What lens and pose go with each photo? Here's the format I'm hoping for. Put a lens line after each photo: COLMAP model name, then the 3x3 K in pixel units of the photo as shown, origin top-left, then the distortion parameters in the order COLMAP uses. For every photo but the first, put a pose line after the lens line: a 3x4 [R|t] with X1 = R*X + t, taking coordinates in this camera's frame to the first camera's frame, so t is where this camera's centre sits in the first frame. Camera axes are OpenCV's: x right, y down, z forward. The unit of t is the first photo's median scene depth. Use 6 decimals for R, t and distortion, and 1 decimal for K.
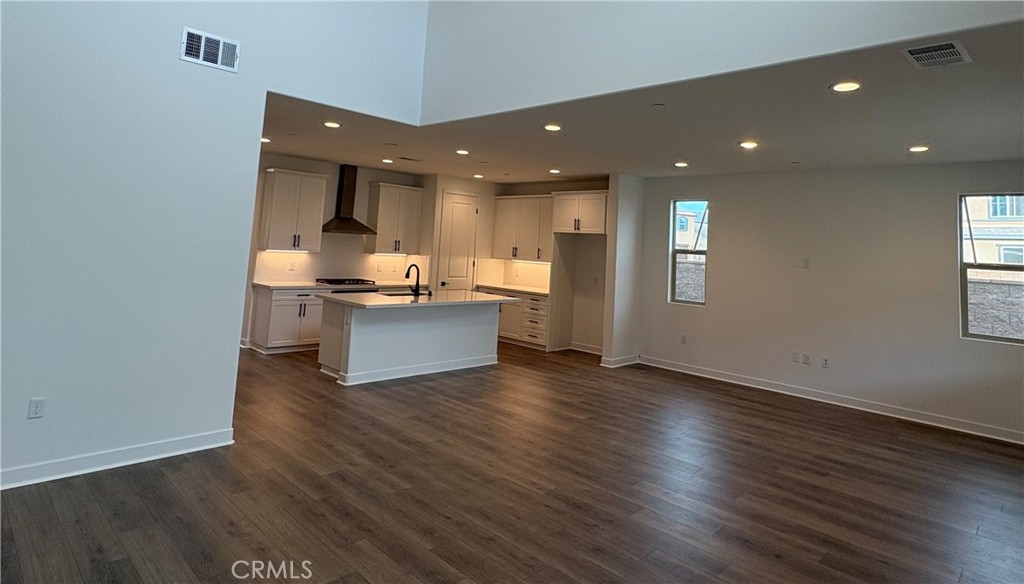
lens RADIAL K [[579.3, 0, 512.0], [0, 579.3, 292.0], [0, 0, 1]] dist [-0.001146, -0.000344]
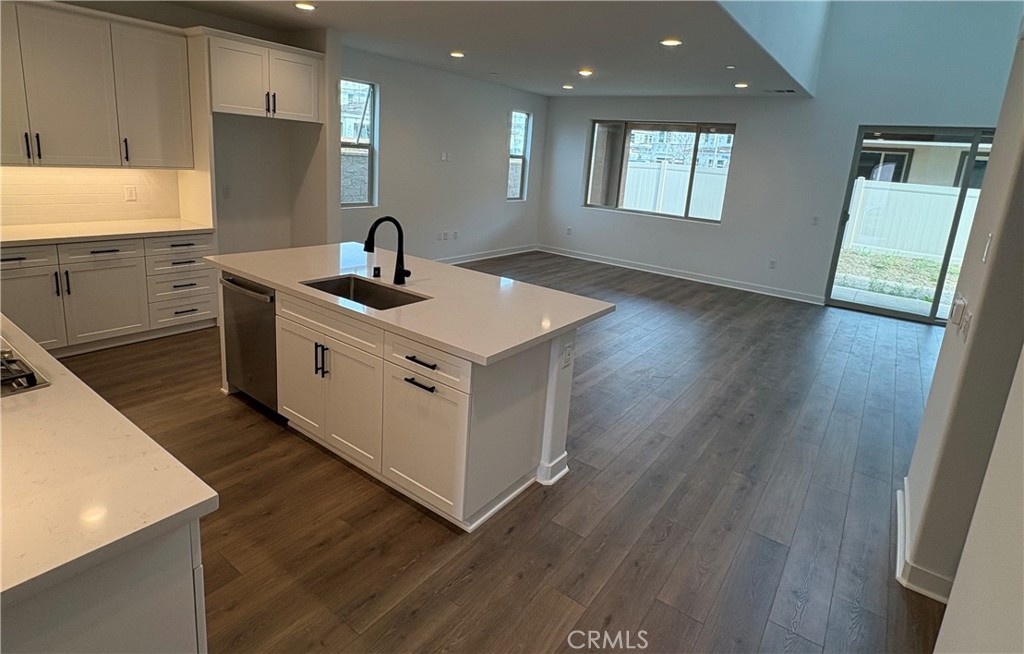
lens RADIAL K [[514.9, 0, 512.0], [0, 514.9, 327.0], [0, 0, 1]] dist [0.001624, 0.000338]
pose [[-0.145292, -0.369351, 0.917862, -0.522786], [0.010928, 0.927050, 0.374779, -0.101311], [-0.989329, 0.064483, -0.130656, 0.863091]]
